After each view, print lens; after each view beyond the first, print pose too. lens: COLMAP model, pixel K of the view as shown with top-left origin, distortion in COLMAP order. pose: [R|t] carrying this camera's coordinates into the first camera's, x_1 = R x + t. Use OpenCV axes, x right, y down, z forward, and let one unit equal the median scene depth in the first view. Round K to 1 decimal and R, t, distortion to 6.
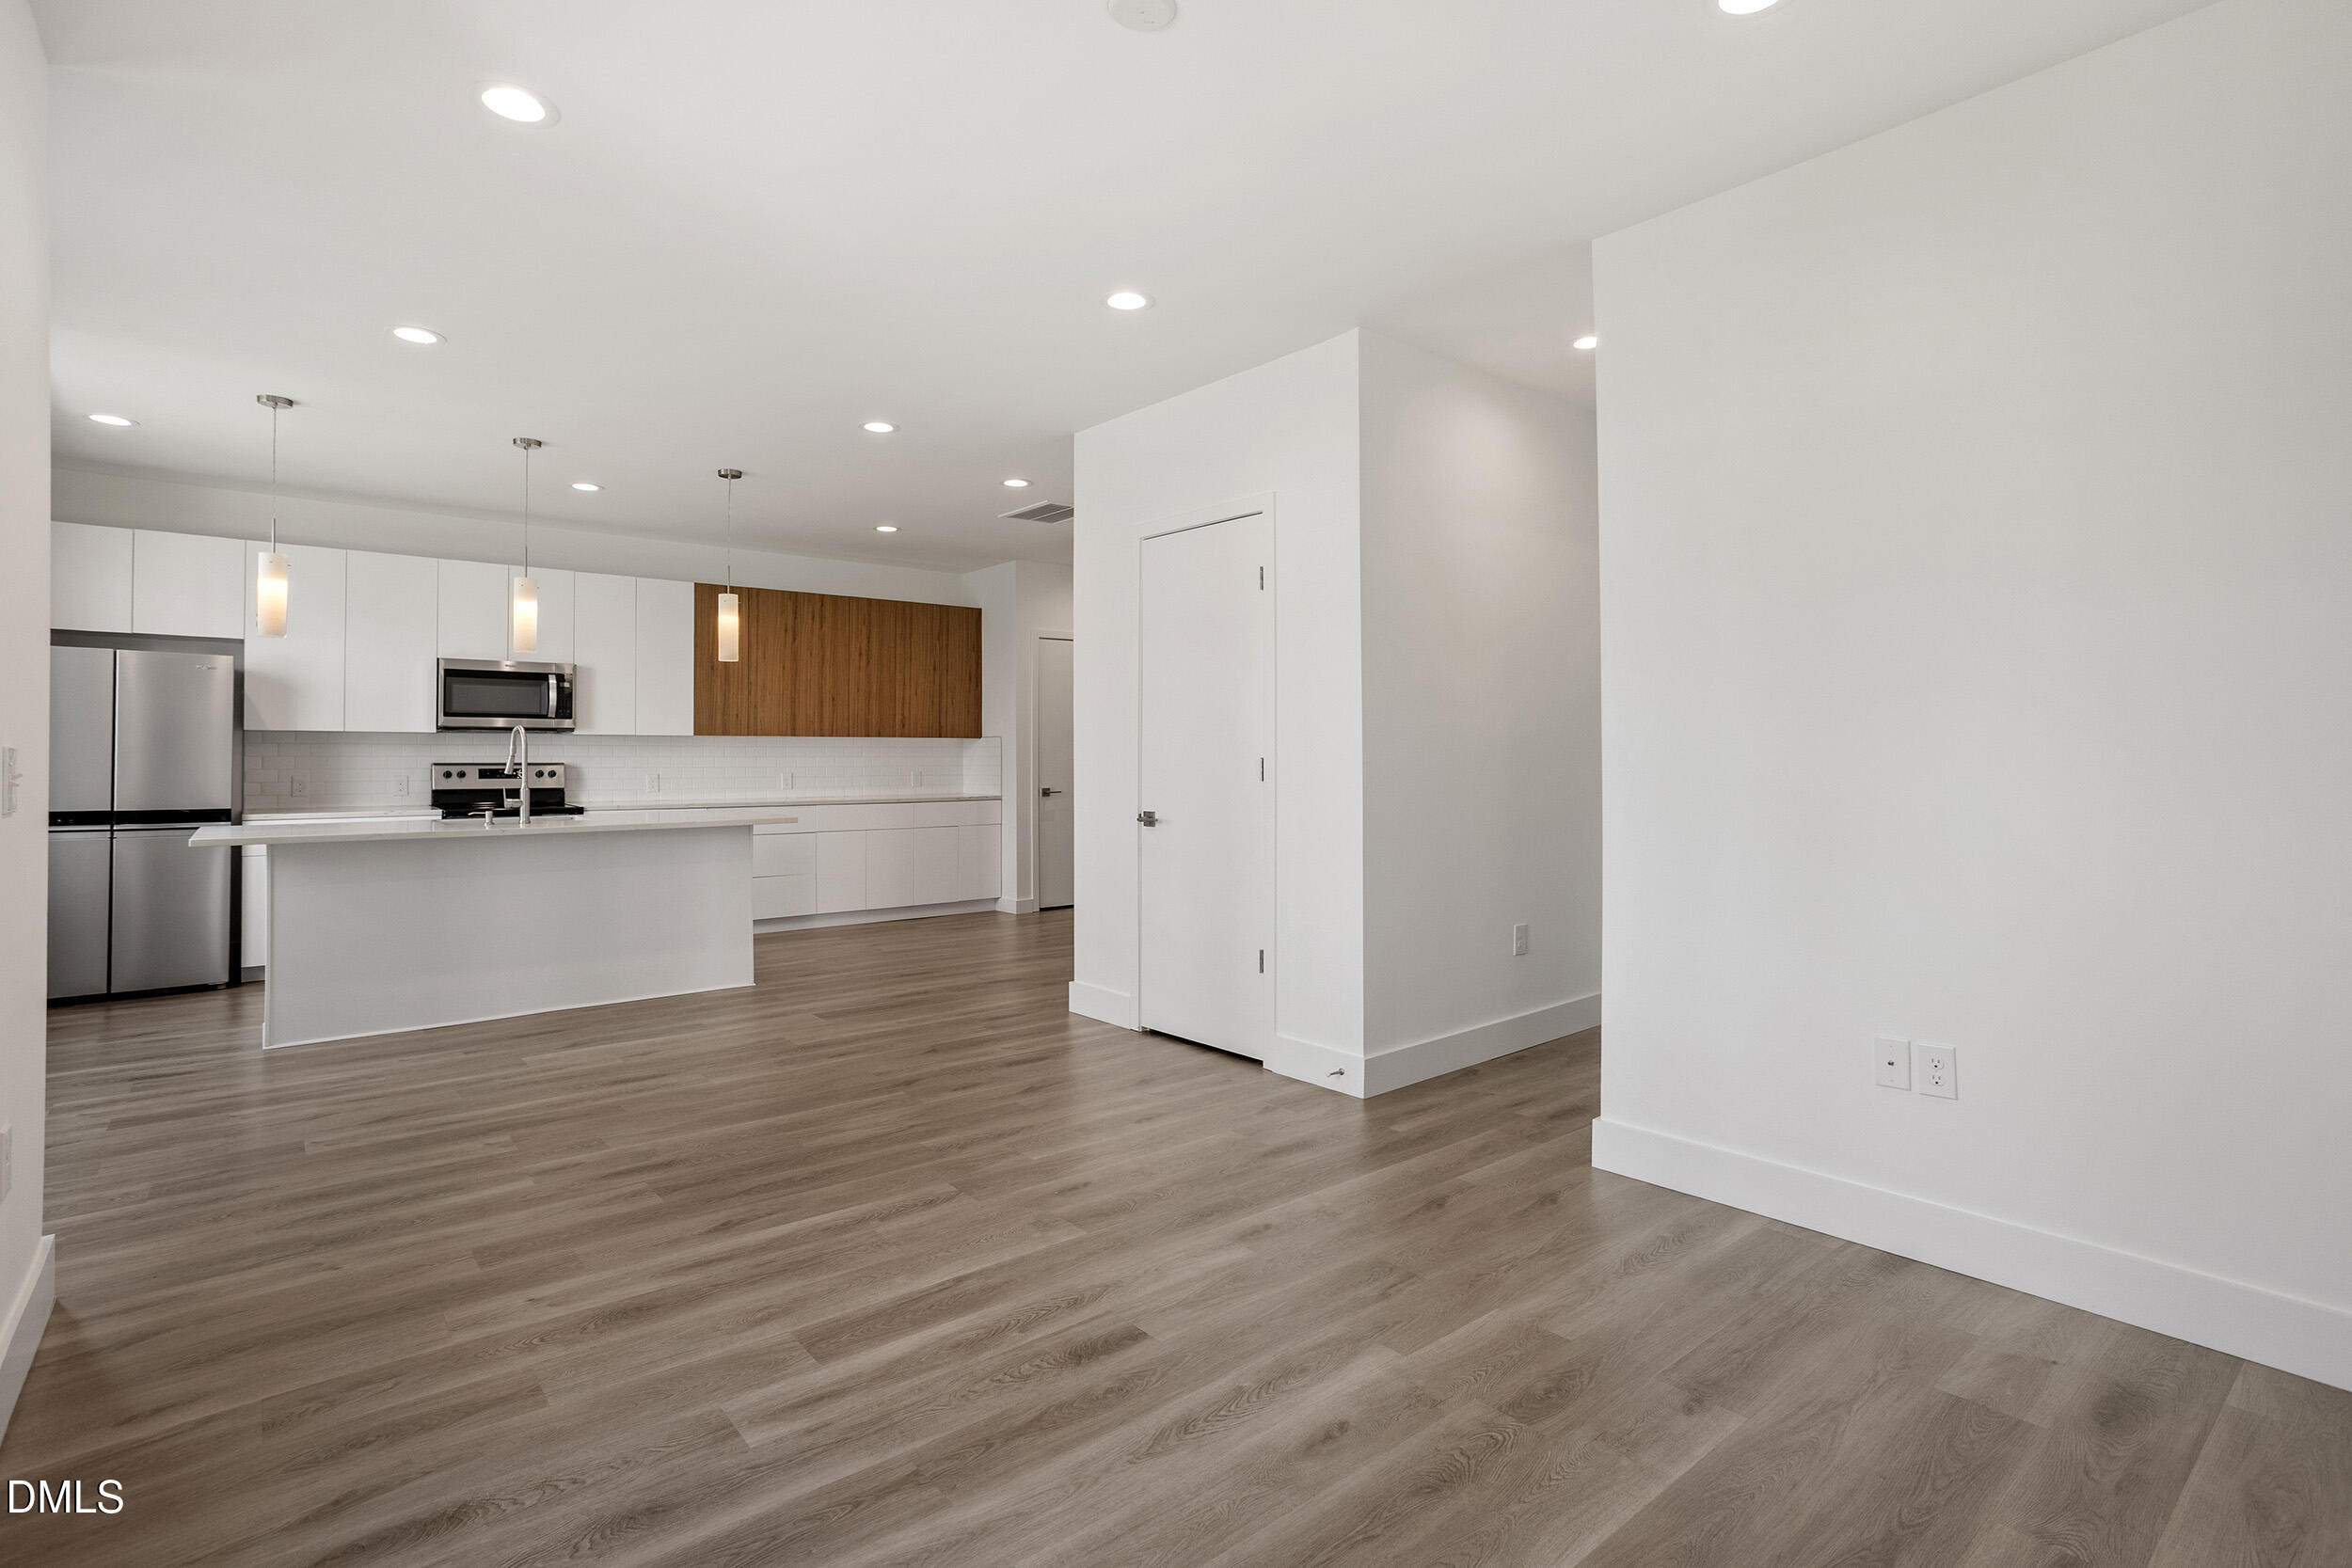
lens RADIAL K [[1120.8, 0, 1168.6], [0, 1120.8, 776.9], [0, 0, 1]] dist [-0.002146, 0.000935]
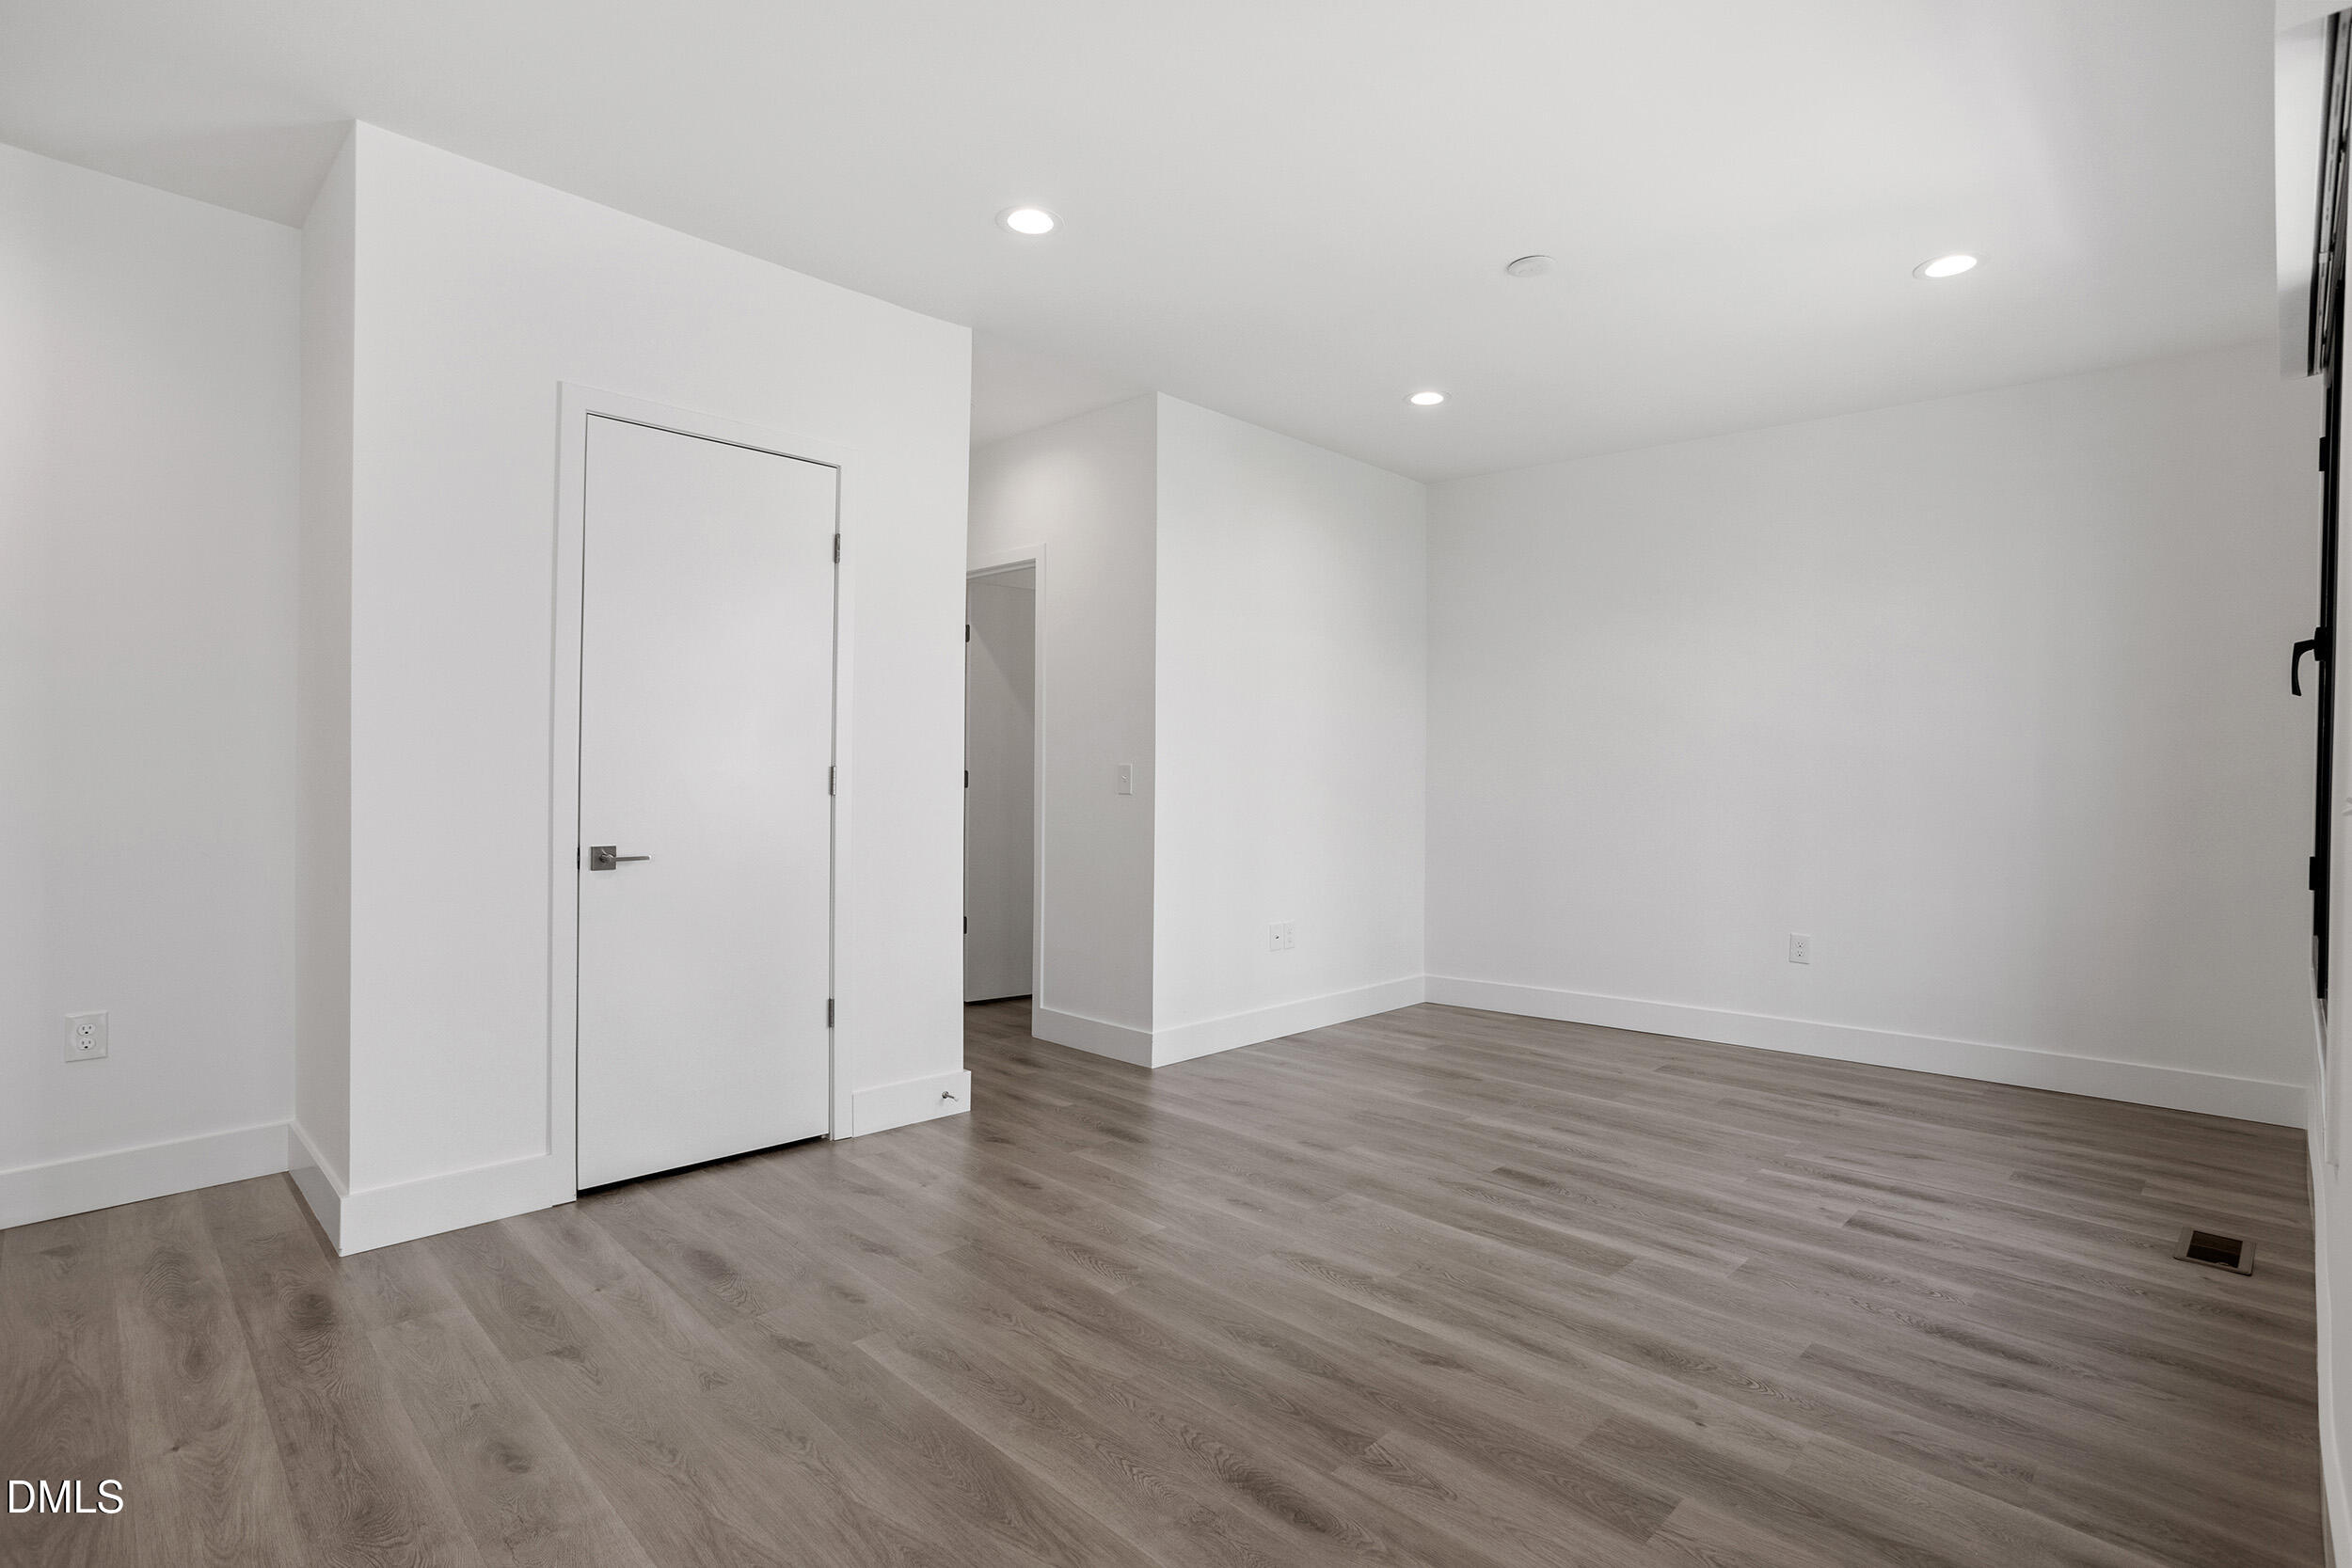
lens RADIAL K [[1120.8, 0, 1167.5], [0, 1120.8, 783.5], [0, 0, 1]] dist [-0.002146, 0.000935]
pose [[-0.096834, 0.001907, 0.995299, -1.474837], [-0.004432, 0.999987, -0.002347, -0.011189], [-0.995291, -0.004639, -0.096824, 1.596512]]
